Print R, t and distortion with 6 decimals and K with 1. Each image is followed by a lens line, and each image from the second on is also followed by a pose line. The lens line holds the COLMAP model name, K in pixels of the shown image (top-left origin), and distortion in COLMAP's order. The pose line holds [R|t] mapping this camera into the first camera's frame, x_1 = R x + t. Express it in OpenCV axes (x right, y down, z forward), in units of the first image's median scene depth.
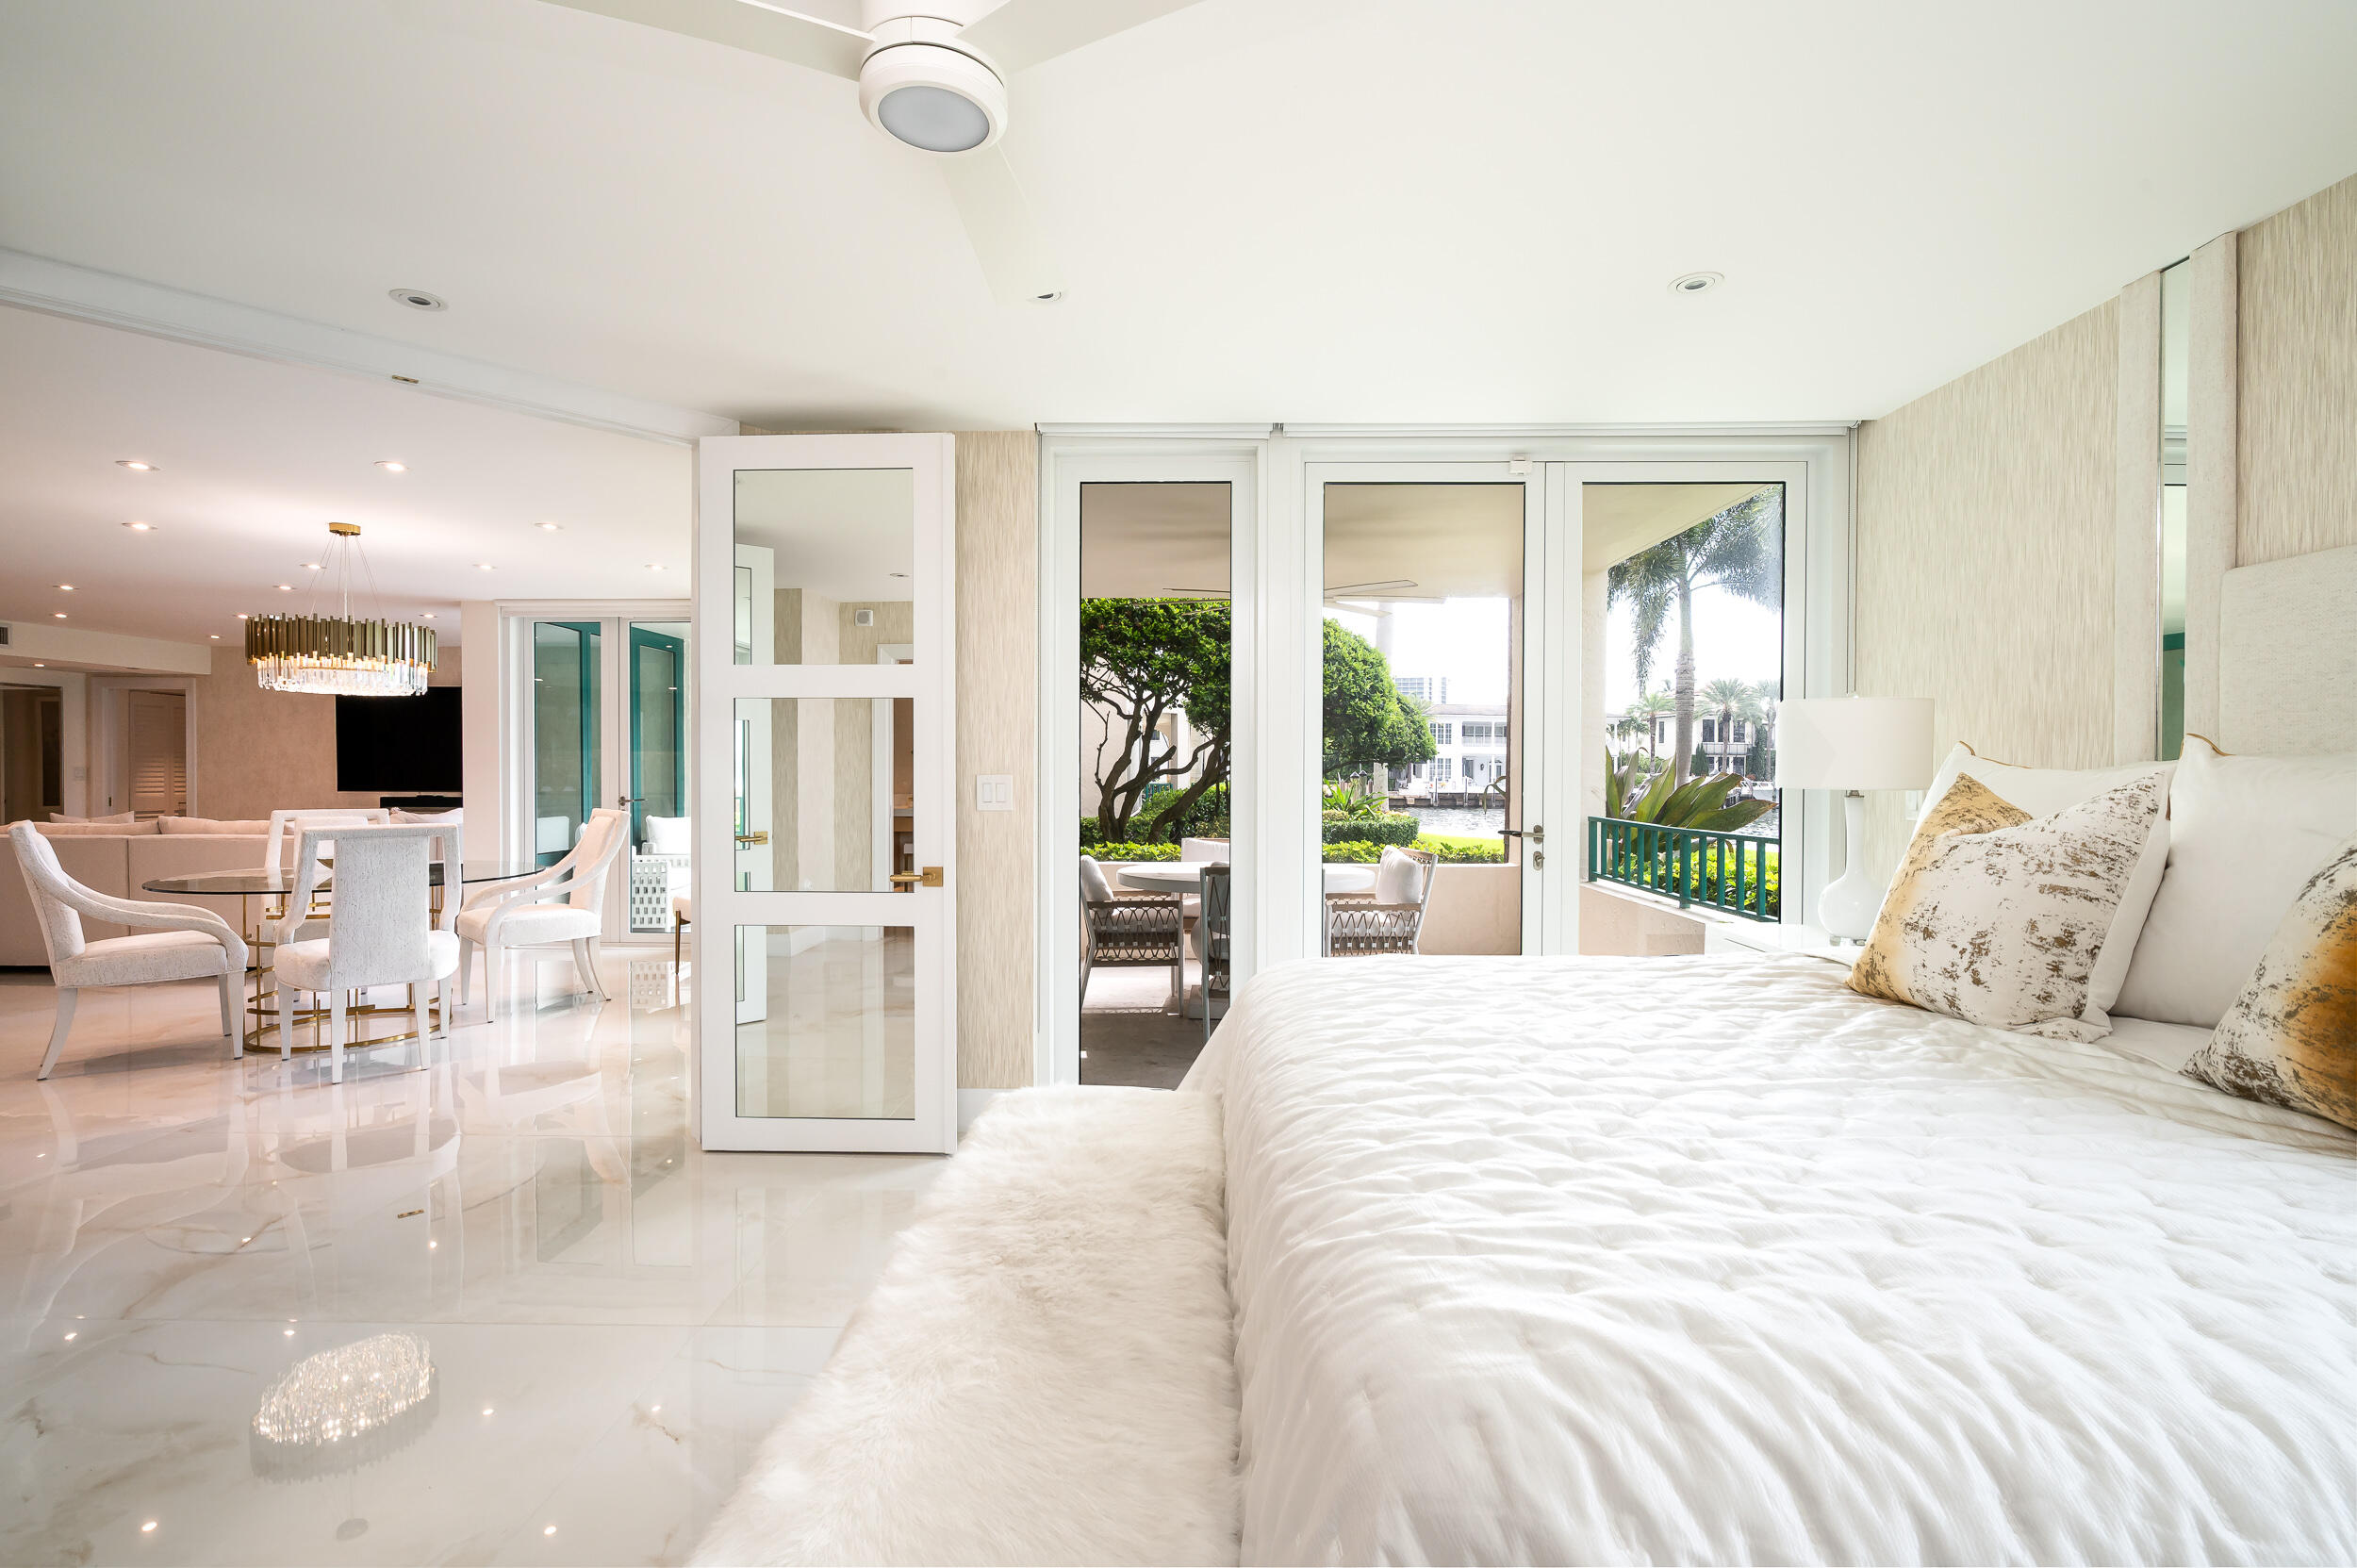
lens RADIAL K [[1041.0, 0, 1178.5], [0, 1041.0, 784.0], [0, 0, 1]] dist [-0.004808, -0.000806]
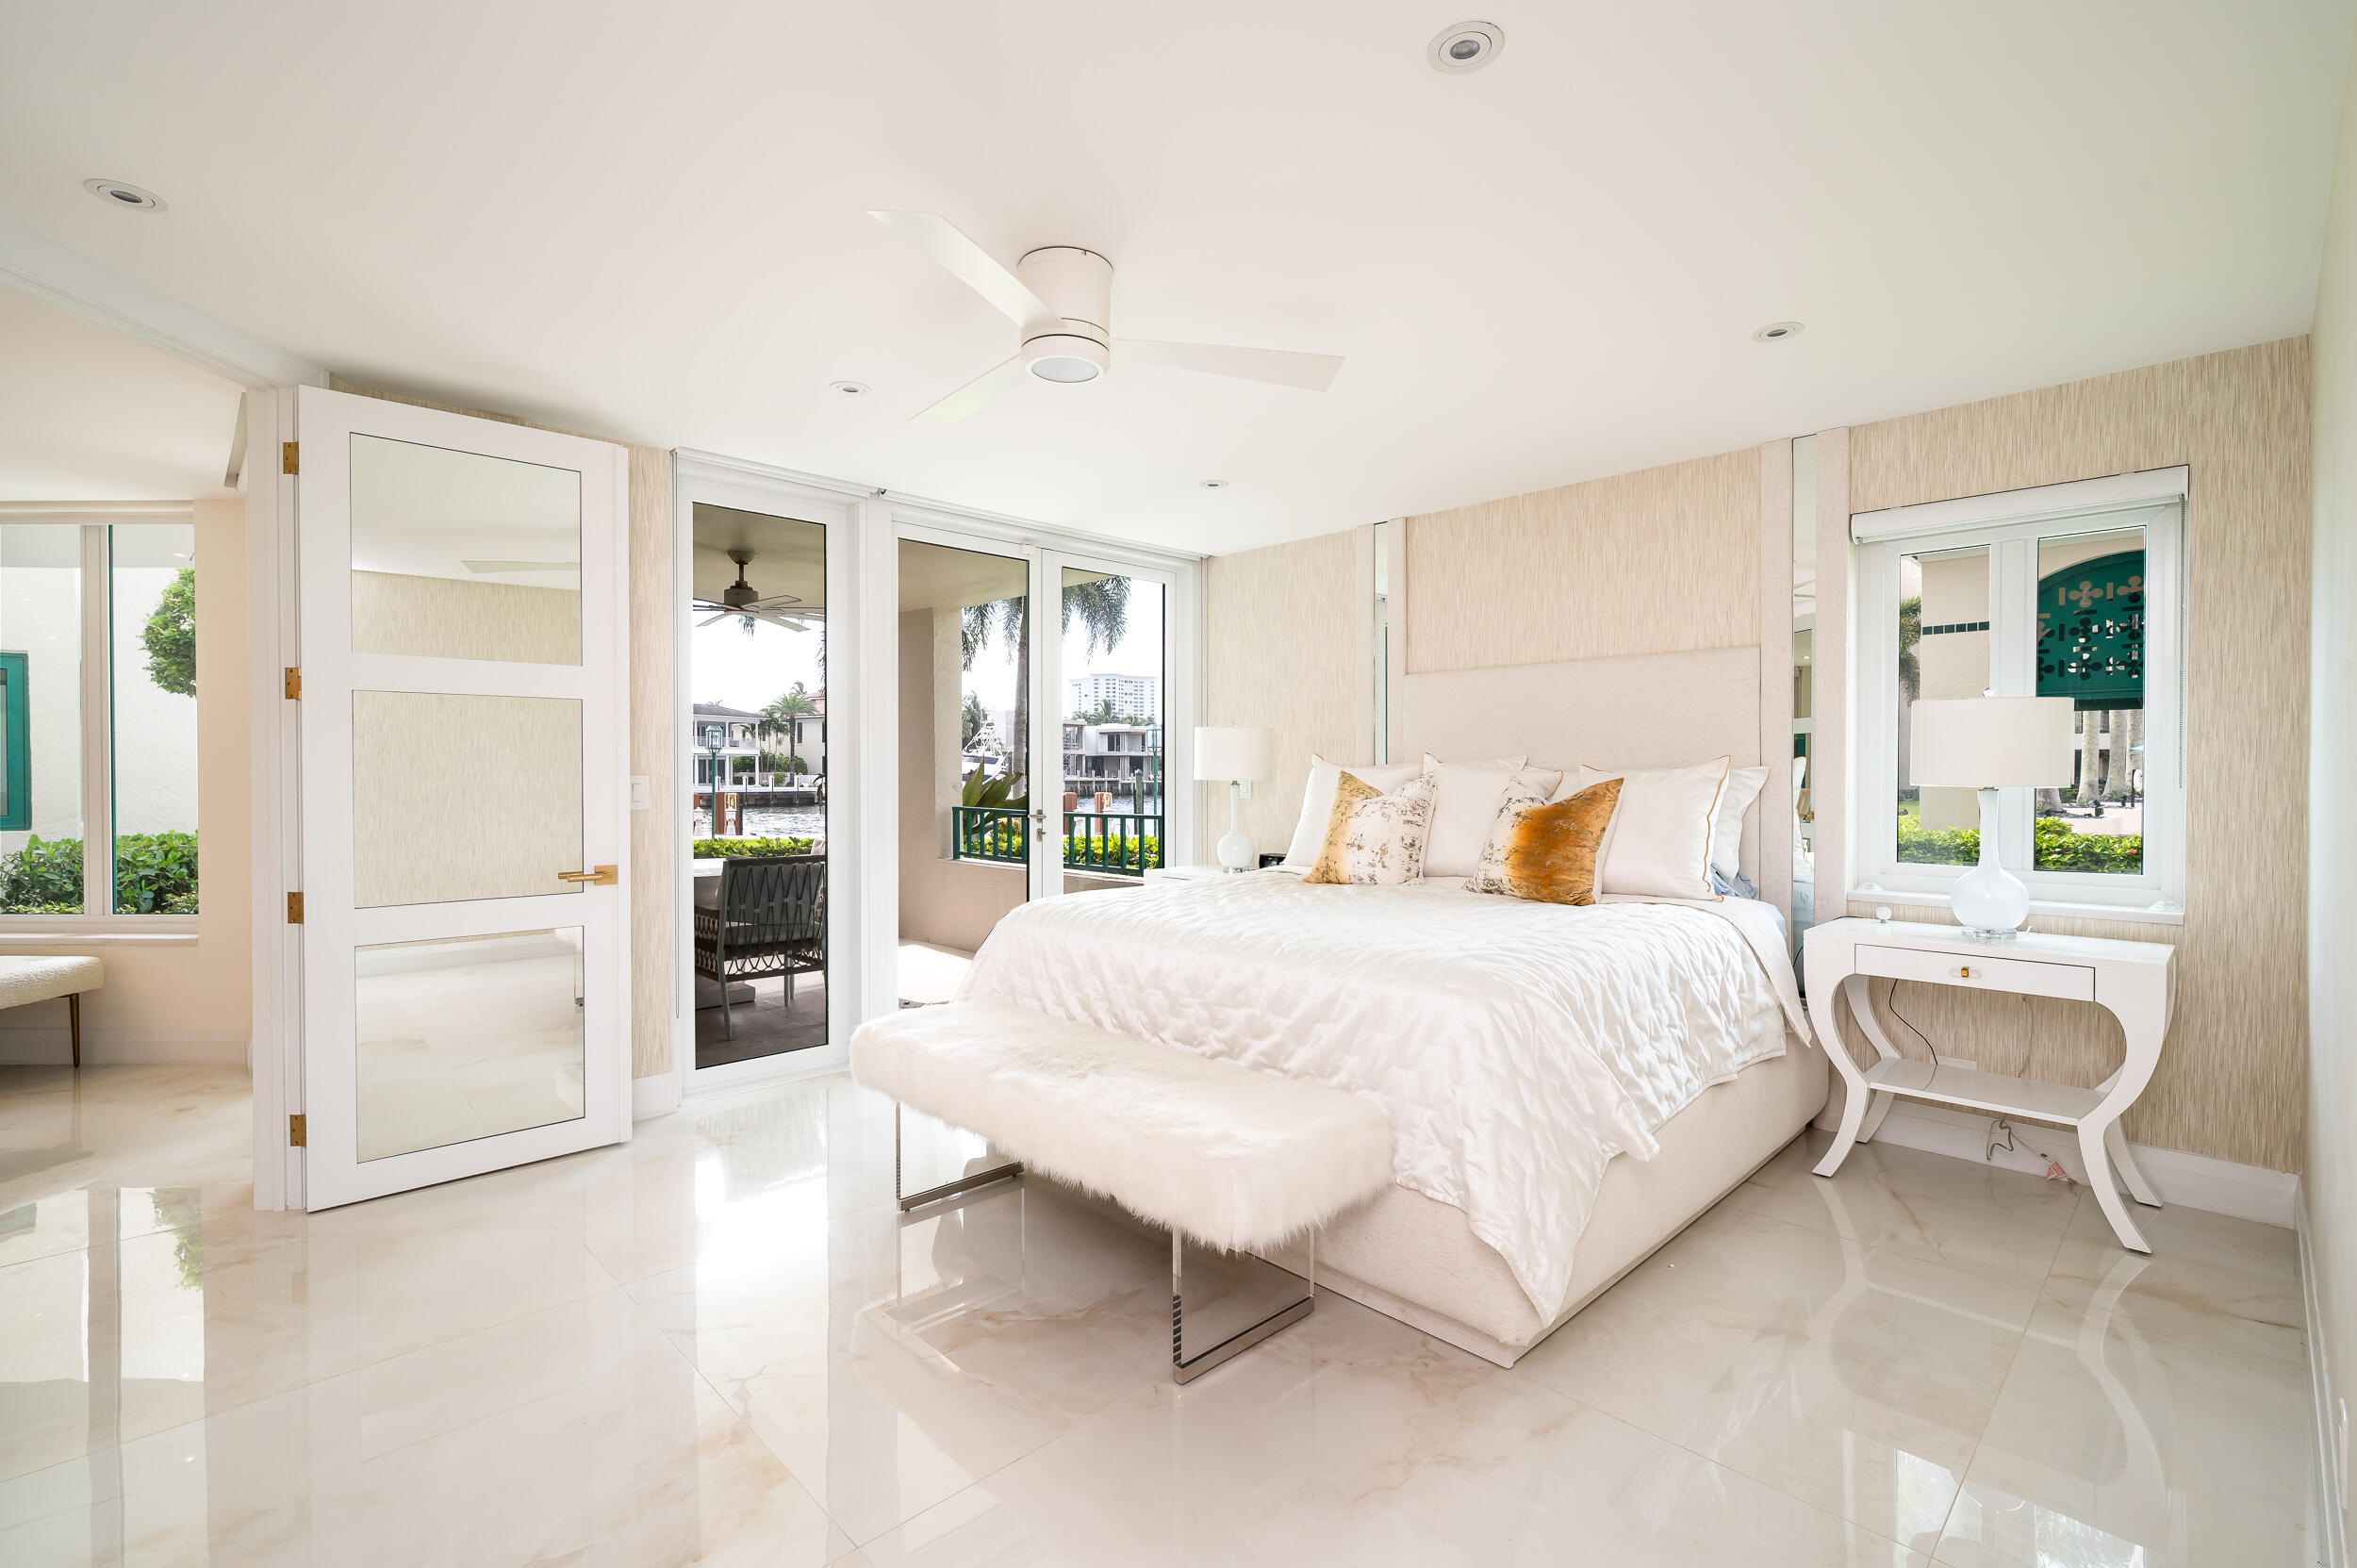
lens RADIAL K [[1041.0, 0, 1178.5], [0, 1041.0, 784.0], [0, 0, 1]] dist [-0.004808, -0.000806]
pose [[0.704367, -0.011795, 0.709738, -0.857165], [0.011431, 0.999921, 0.005274, 0.001075], [-0.709744, 0.004398, 0.704446, -0.184281]]
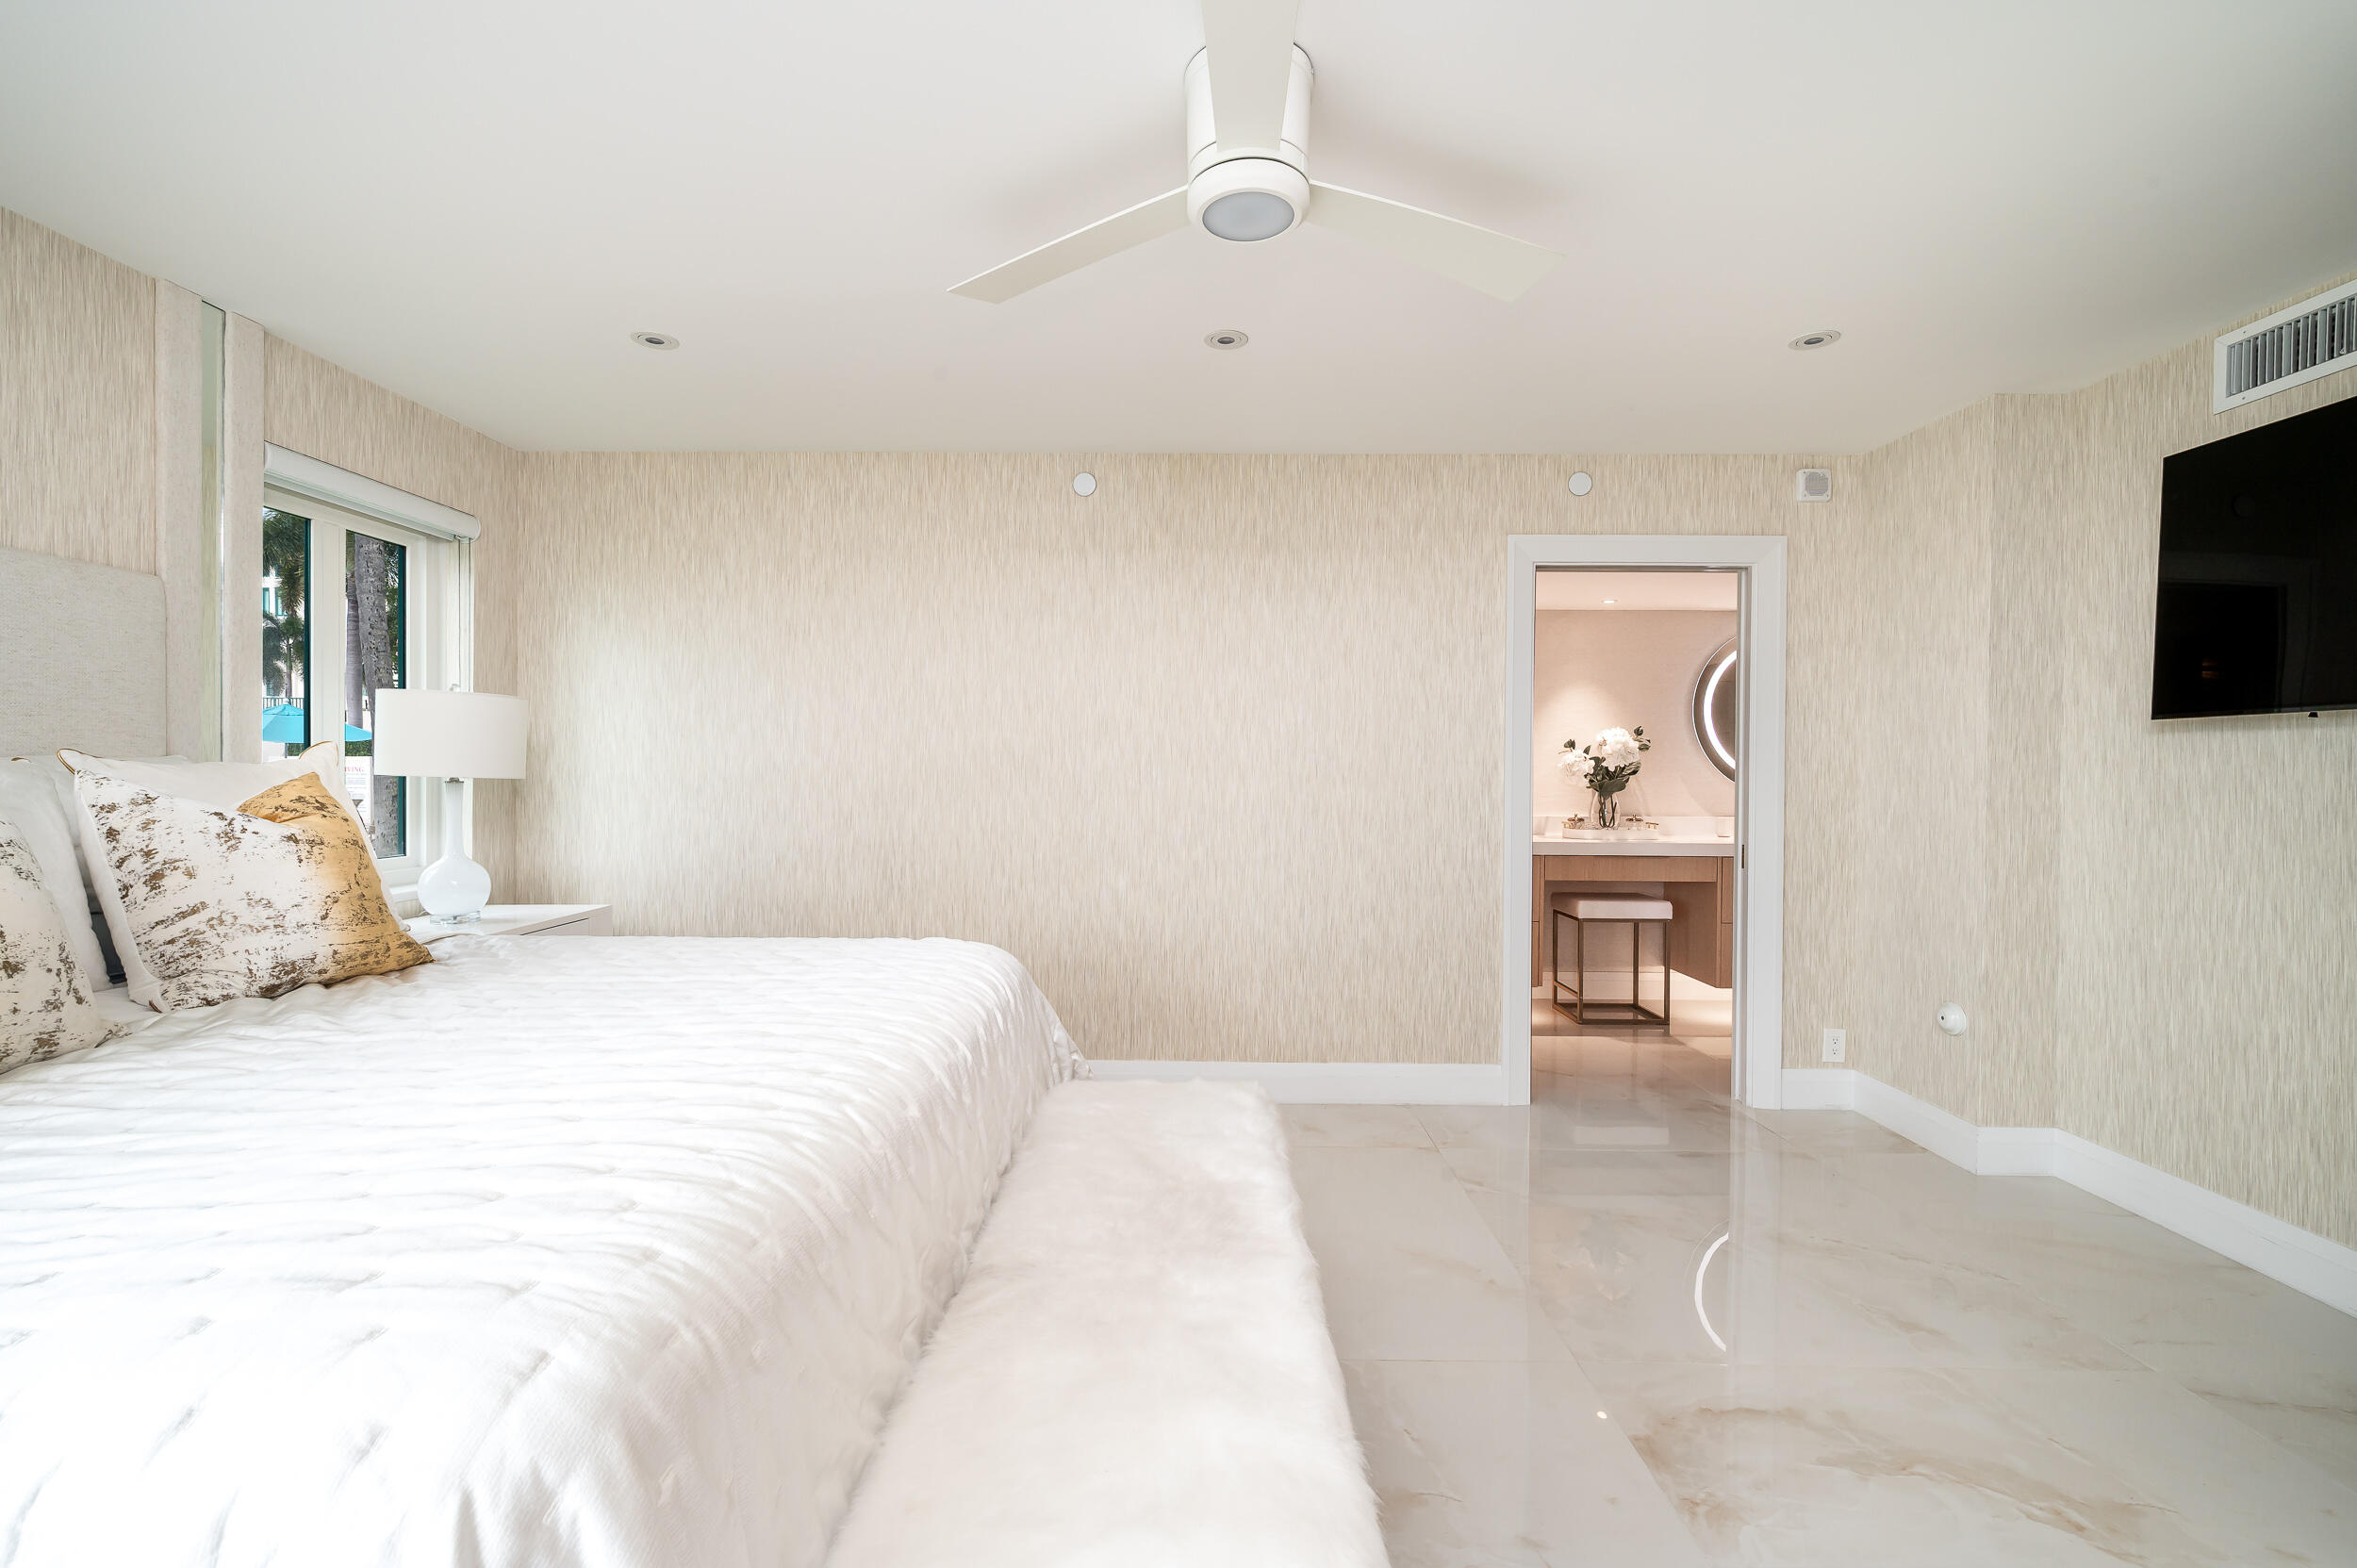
lens RADIAL K [[1006.7, 0, 1178.5], [0, 1006.7, 784.0], [0, 0, 1]] dist [-0.000409, -0.000030]
pose [[-0.999845, -0.012479, -0.012417, -0.099788], [-0.012773, 0.999633, 0.023899, -0.015699], [0.012114, 0.024053, -0.999637, 1.457446]]
